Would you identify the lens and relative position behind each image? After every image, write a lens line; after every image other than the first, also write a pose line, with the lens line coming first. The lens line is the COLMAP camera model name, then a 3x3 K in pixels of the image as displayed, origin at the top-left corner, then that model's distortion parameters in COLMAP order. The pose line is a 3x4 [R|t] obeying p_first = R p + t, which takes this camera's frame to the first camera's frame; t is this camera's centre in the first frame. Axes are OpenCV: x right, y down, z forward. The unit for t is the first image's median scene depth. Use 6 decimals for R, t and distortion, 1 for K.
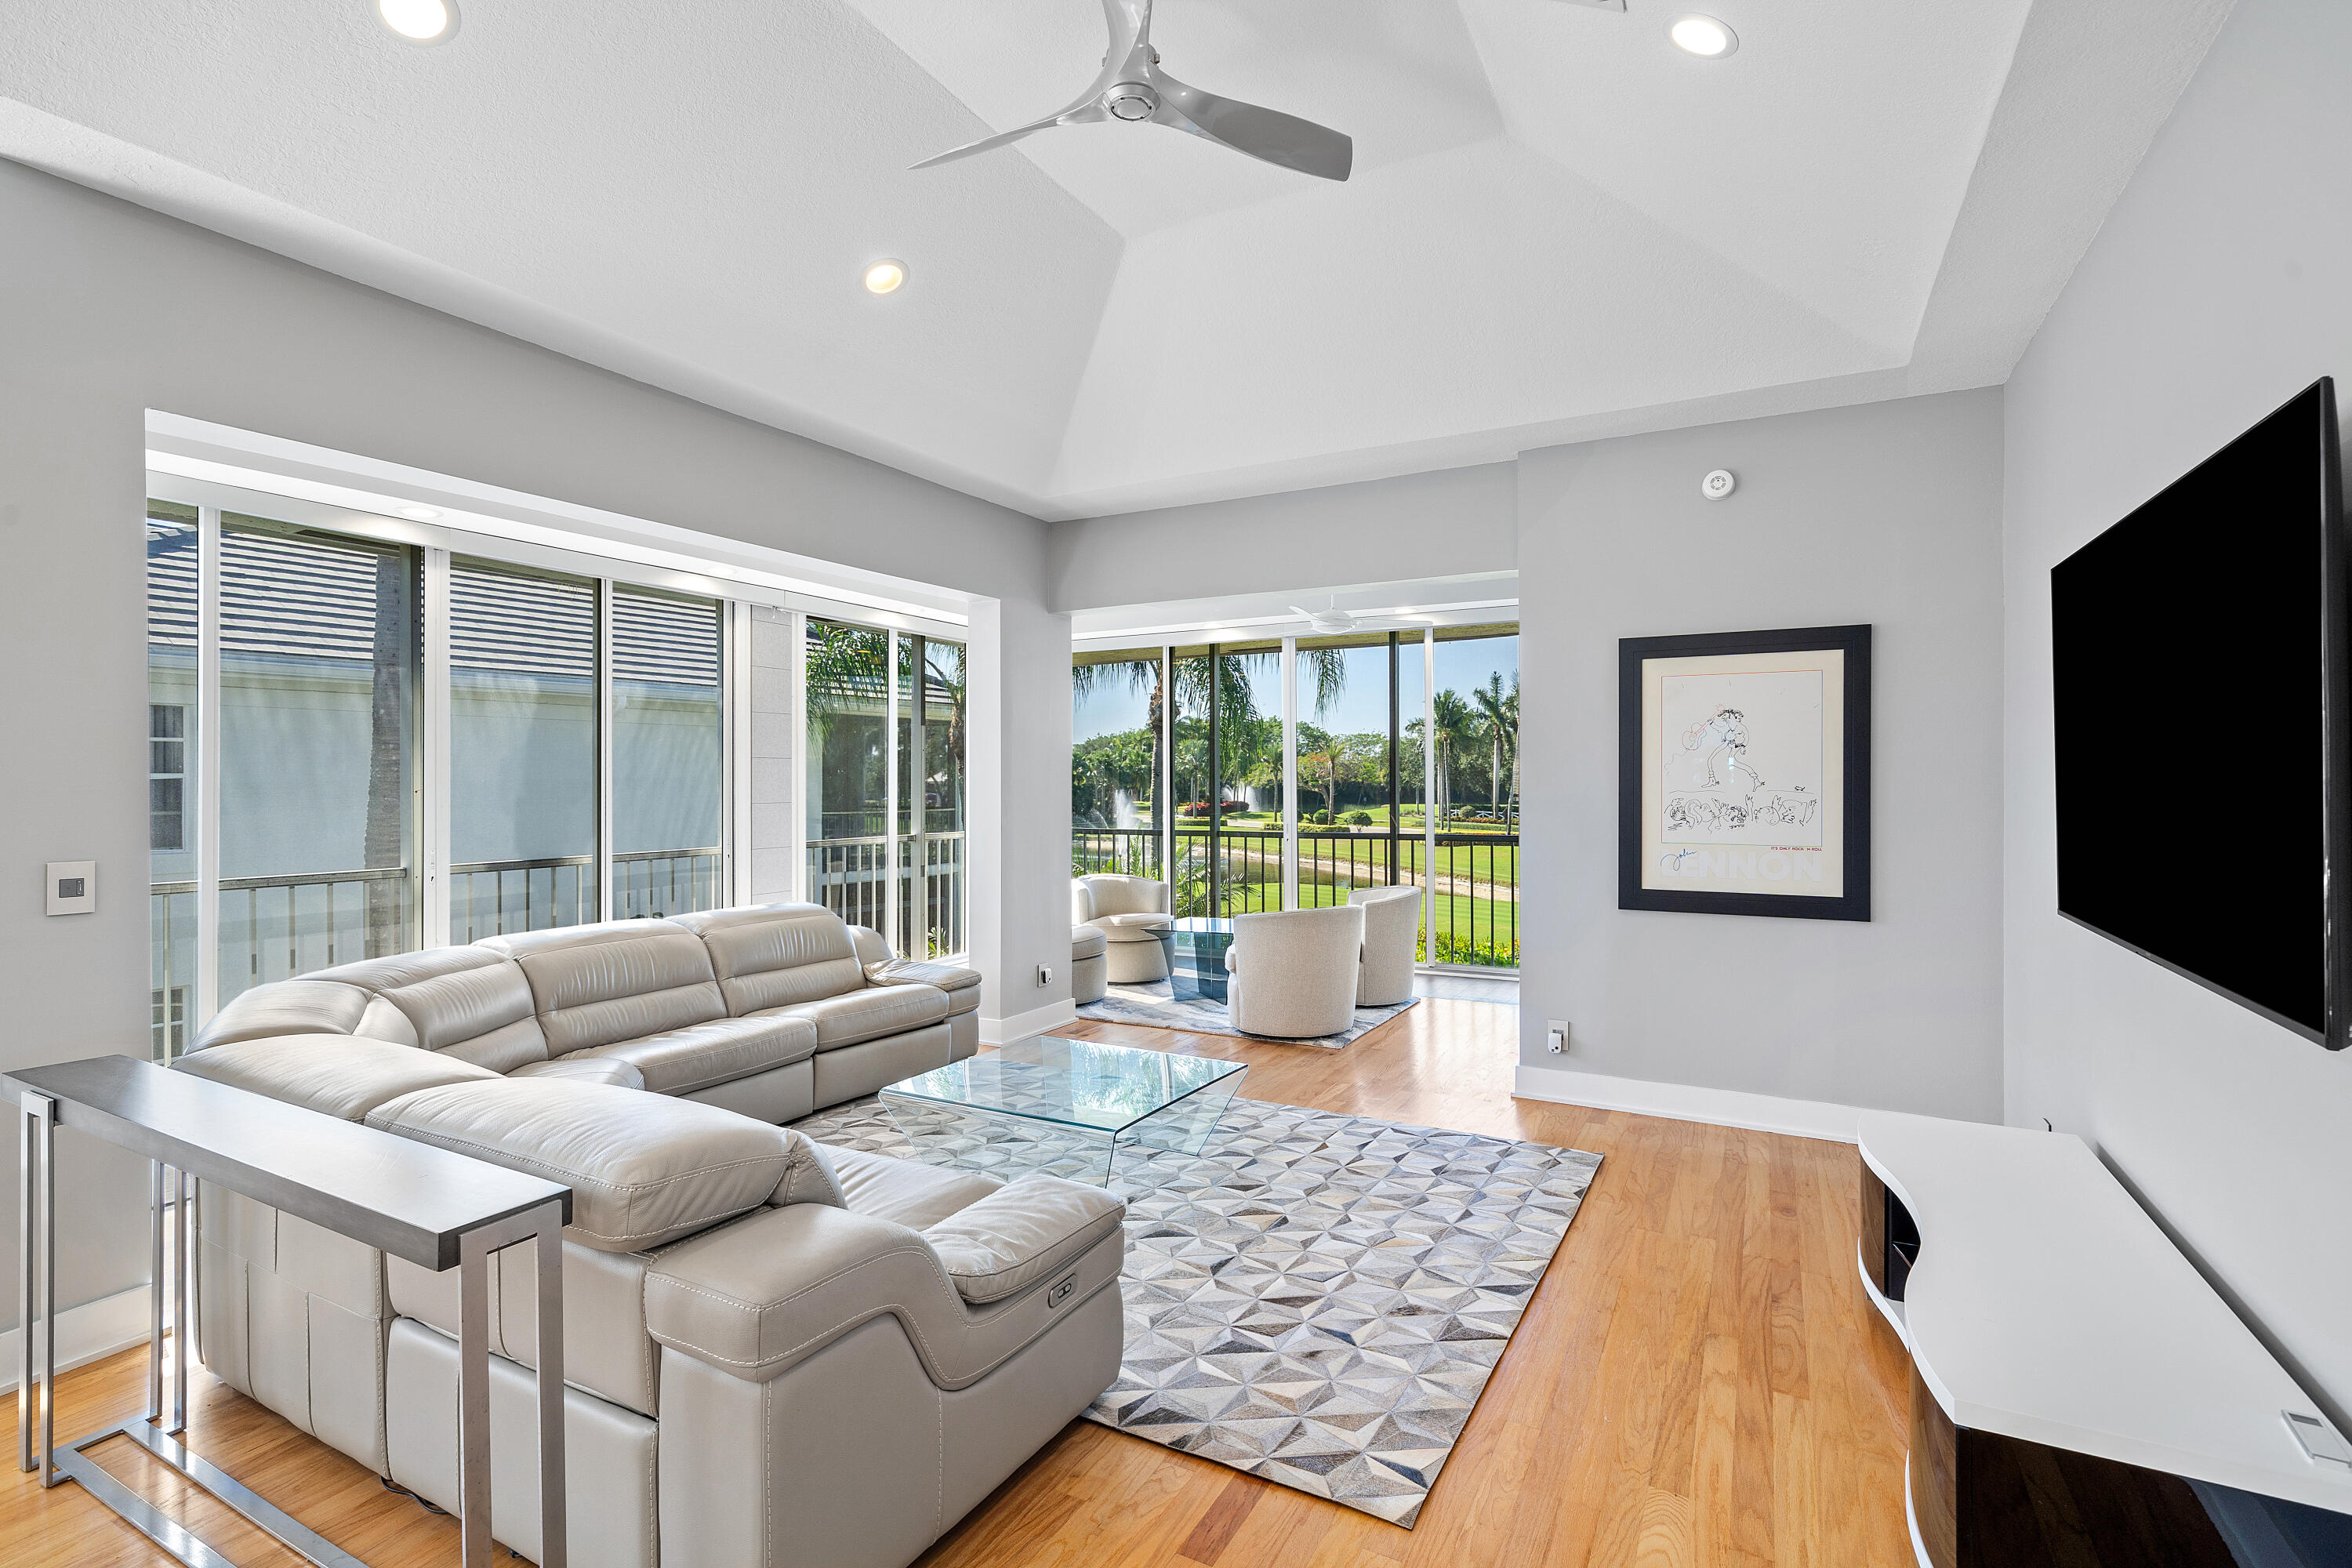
lens RADIAL K [[1101.4, 0, 1182.0], [0, 1101.4, 786.5], [0, 0, 1]] dist [0.001298, 0.000071]
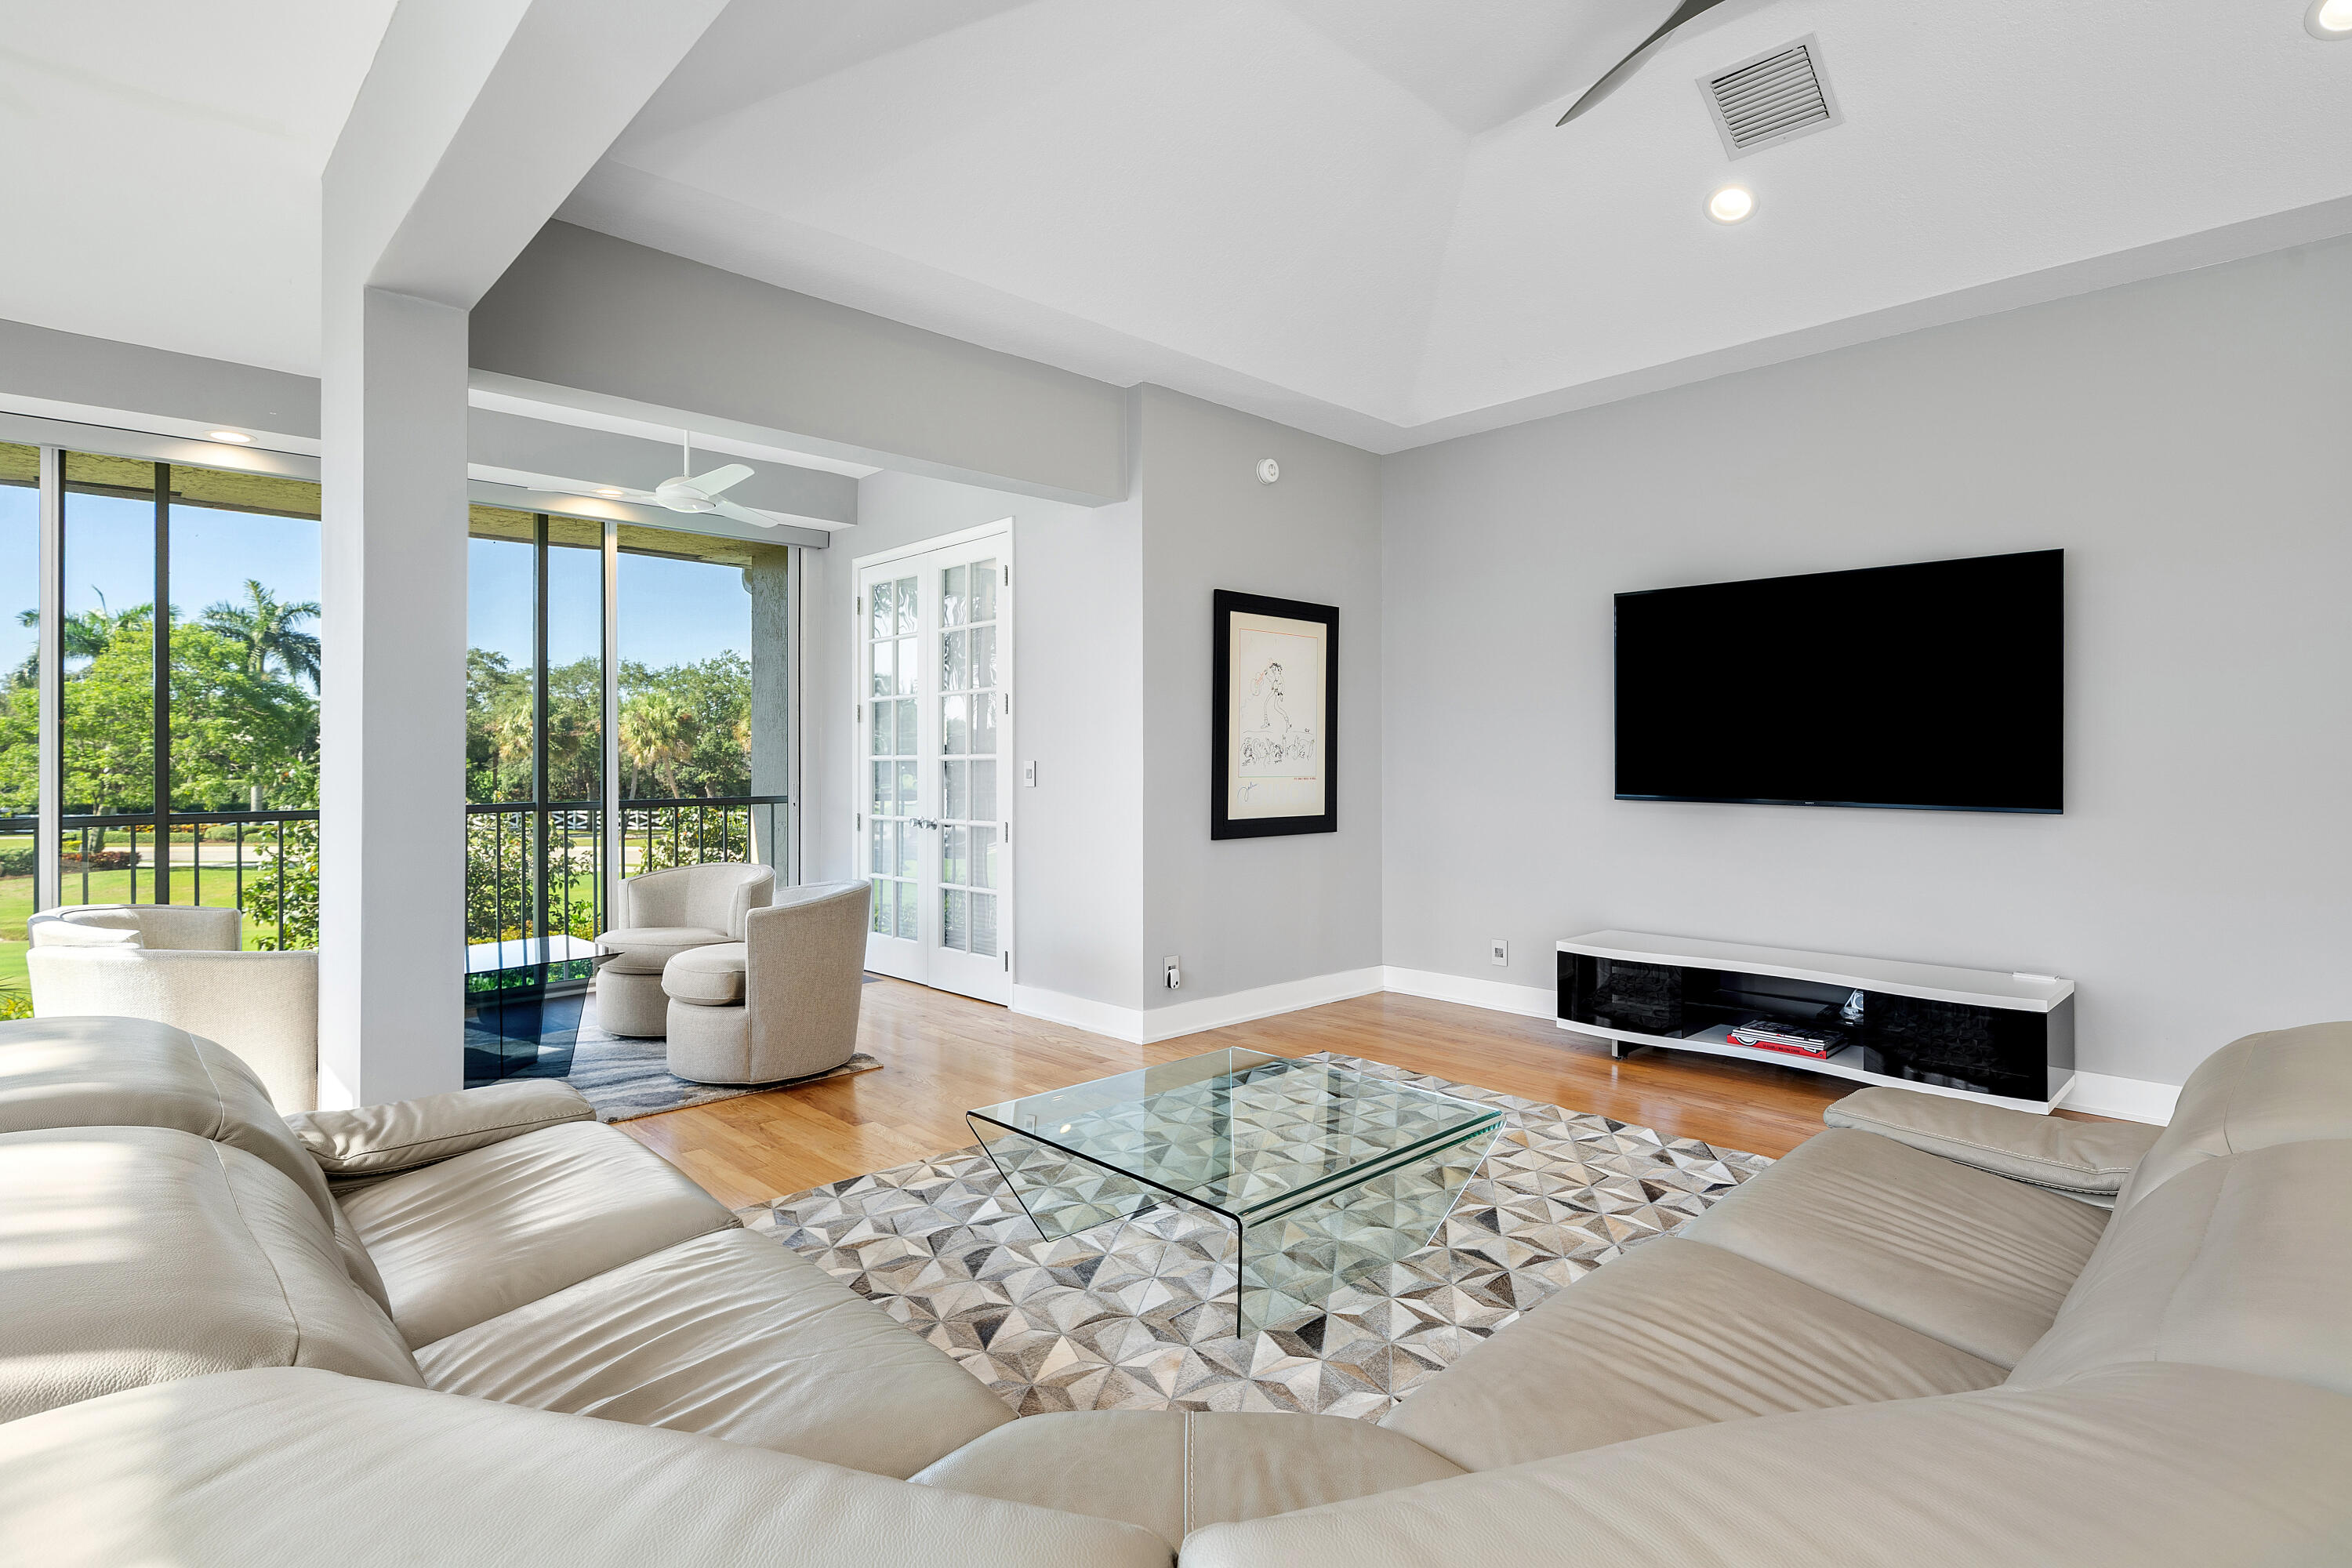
lens RADIAL K [[1147.4, 0, 1175.9], [0, 1147.4, 754.6], [0, 0, 1]] dist [0.000584, -0.000087]
pose [[0.308261, 0.006828, 0.951277, -0.567769], [0.006497, 0.999936, -0.009283, 0.031605], [-0.951280, 0.009042, 0.308197, 0.575864]]
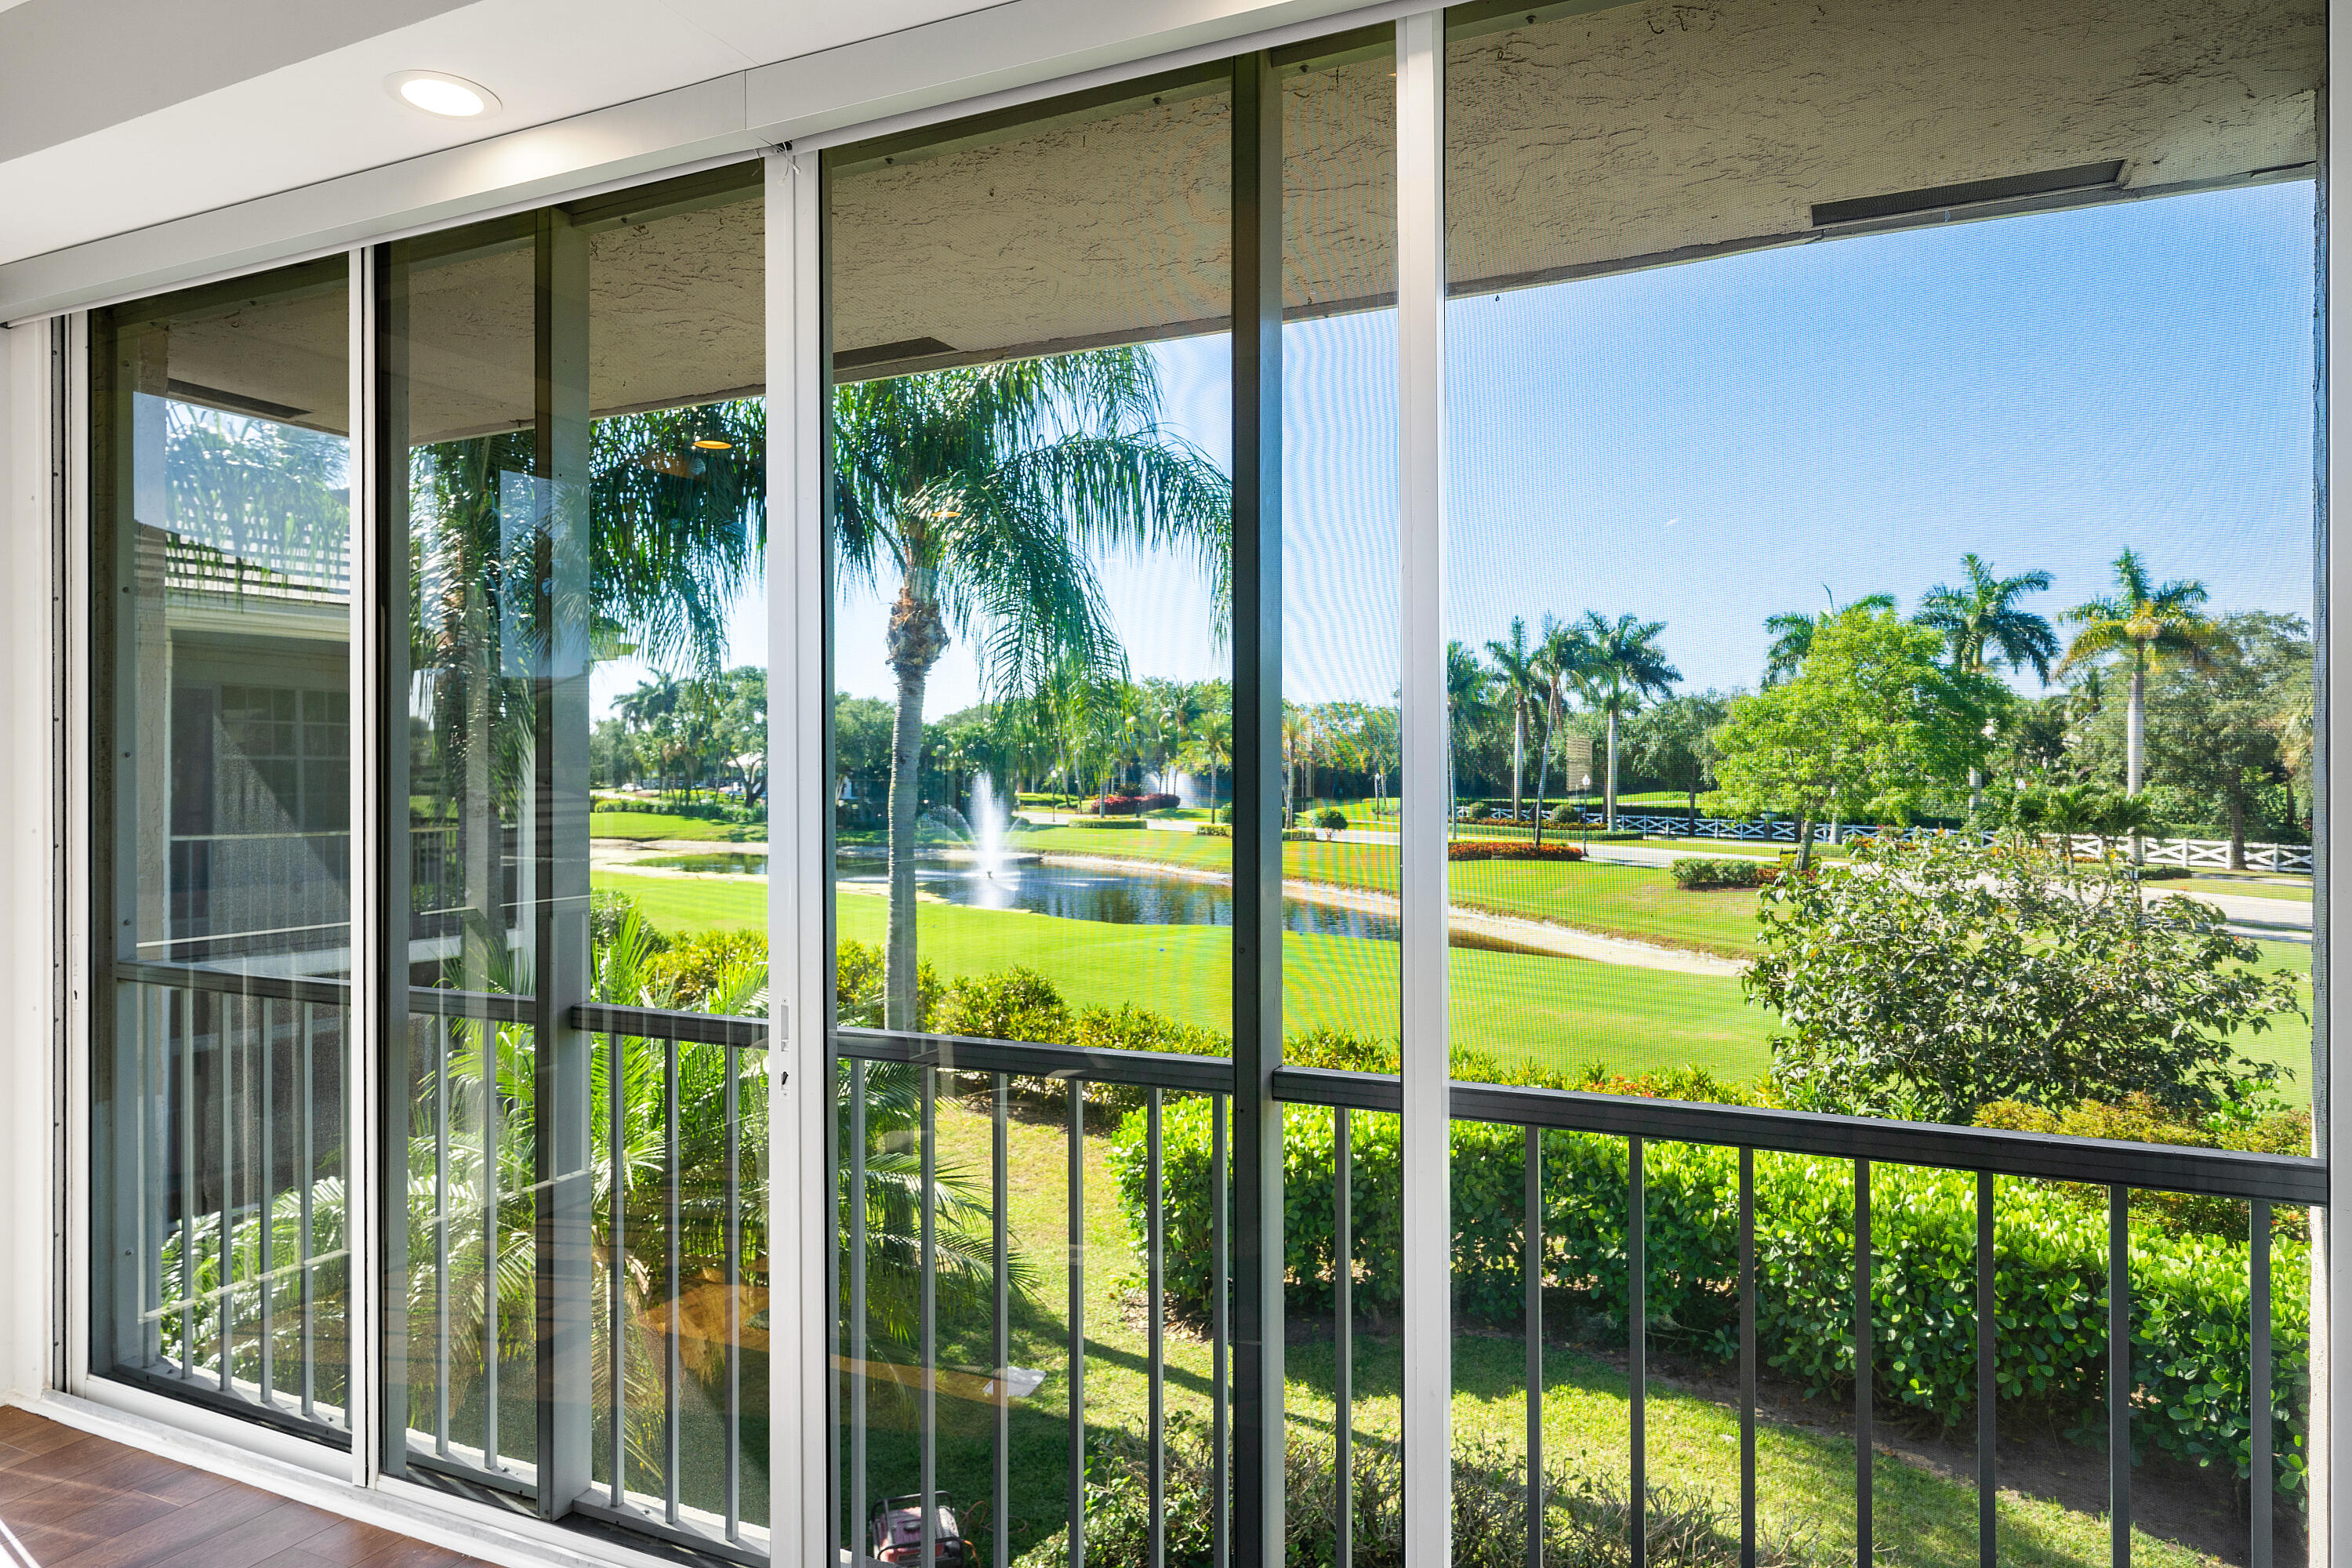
lens RADIAL K [[1447.7, 0, 1173.6], [0, 1447.7, 759.8], [0, 0, 1]] dist [-0.001460, 0.000252]
pose [[0.998836, 0.006096, 0.047844, 0.244802], [-0.005704, 0.999949, -0.008331, -0.019011], [-0.047892, 0.008049, 0.998820, 1.085063]]
